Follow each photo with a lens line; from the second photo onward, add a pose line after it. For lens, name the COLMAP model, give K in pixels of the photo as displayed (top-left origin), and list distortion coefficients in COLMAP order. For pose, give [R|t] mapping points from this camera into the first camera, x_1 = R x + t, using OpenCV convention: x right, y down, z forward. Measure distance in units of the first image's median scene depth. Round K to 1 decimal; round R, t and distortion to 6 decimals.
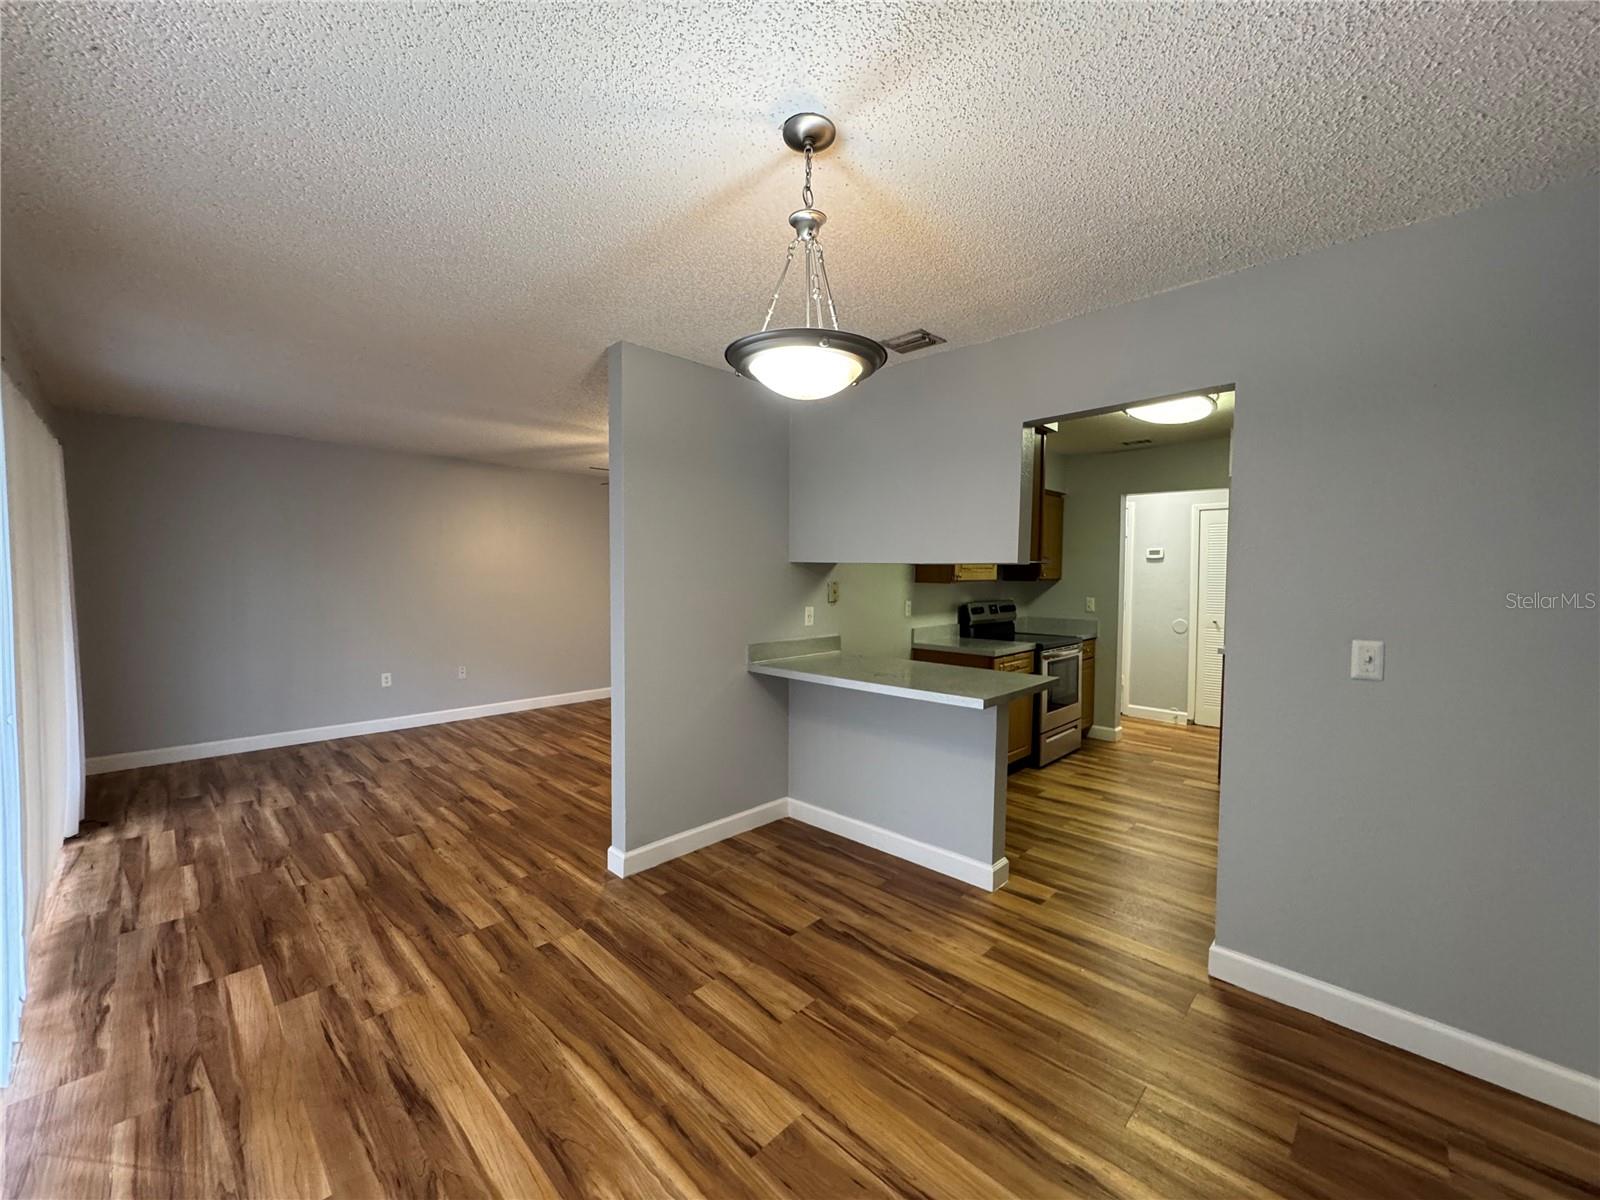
lens RADIAL K [[635.5, 0, 809.0], [0, 635.5, 597.8], [0, 0, 1]] dist [-0.004544, 0.001027]
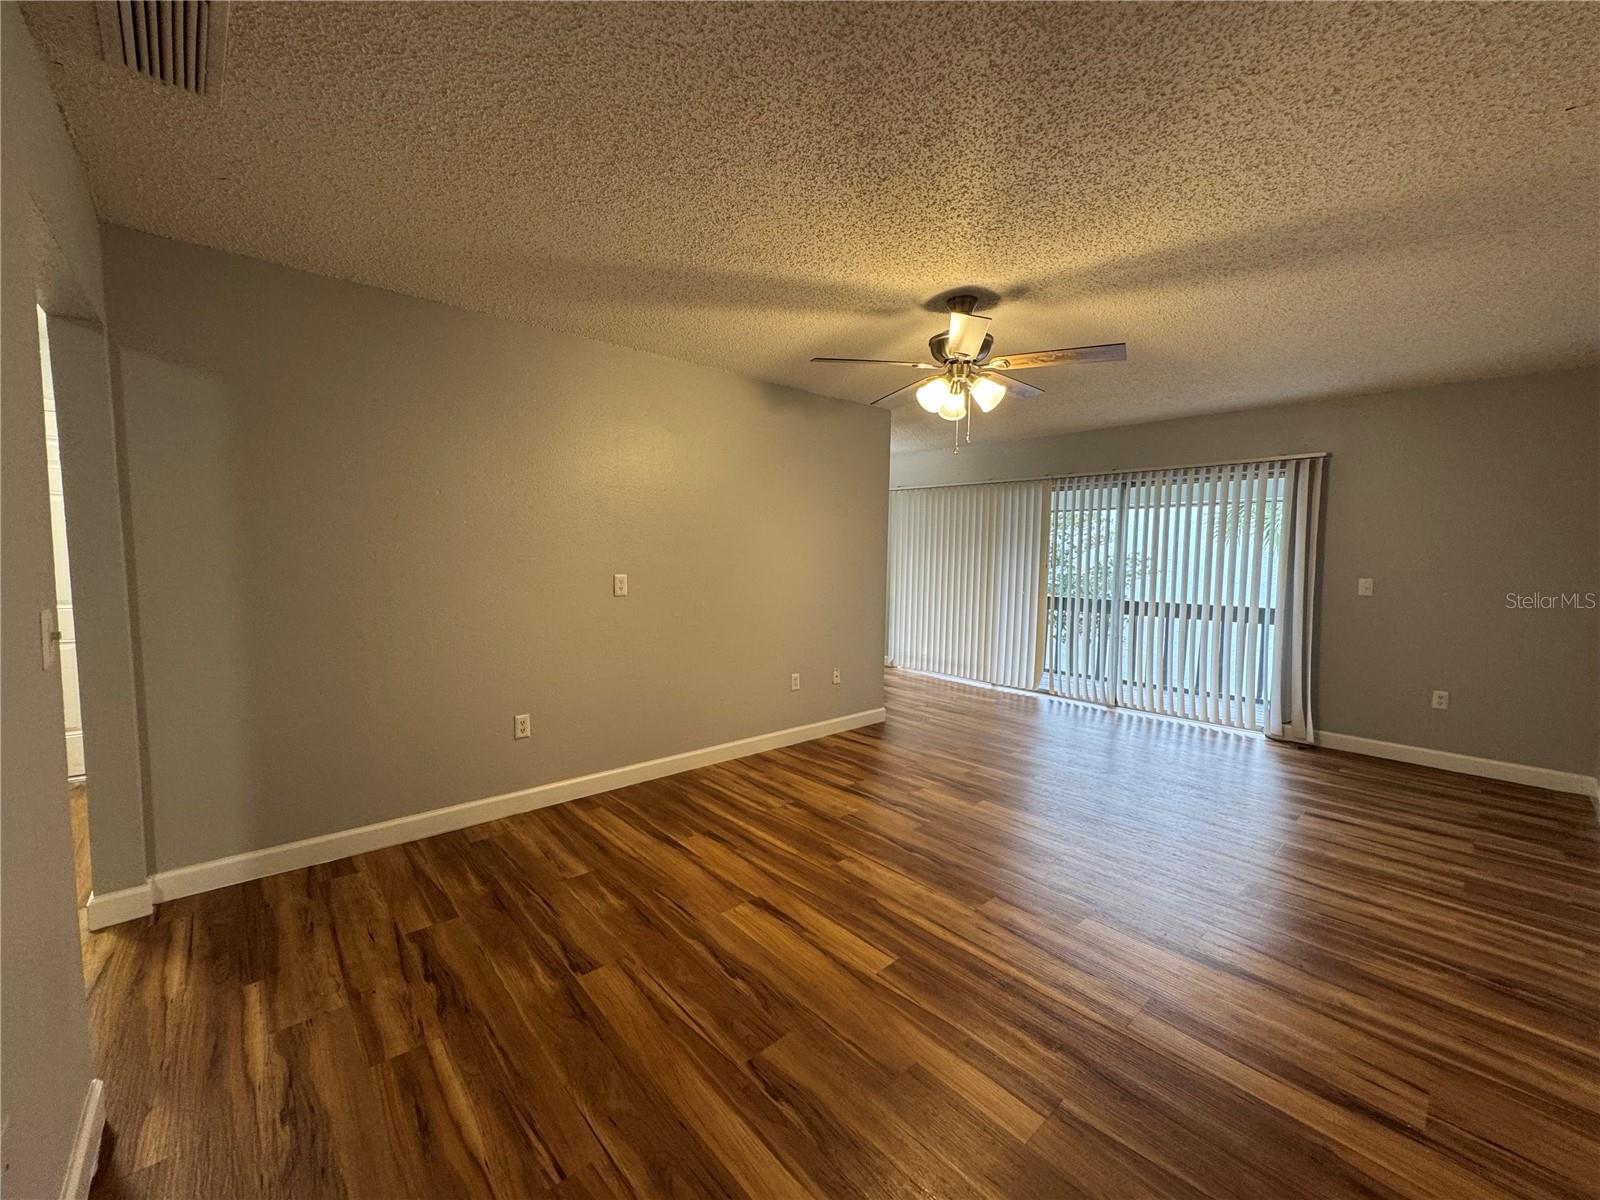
lens RADIAL K [[635.5, 0, 788.5], [0, 635.5, 593.9], [0, 0, 1]] dist [-0.004544, 0.001027]
pose [[-0.994820, -0.031139, 0.096766, -0.253780], [-0.020118, 0.993409, 0.112846, -0.102667], [-0.099642, 0.110315, -0.988889, 3.102476]]
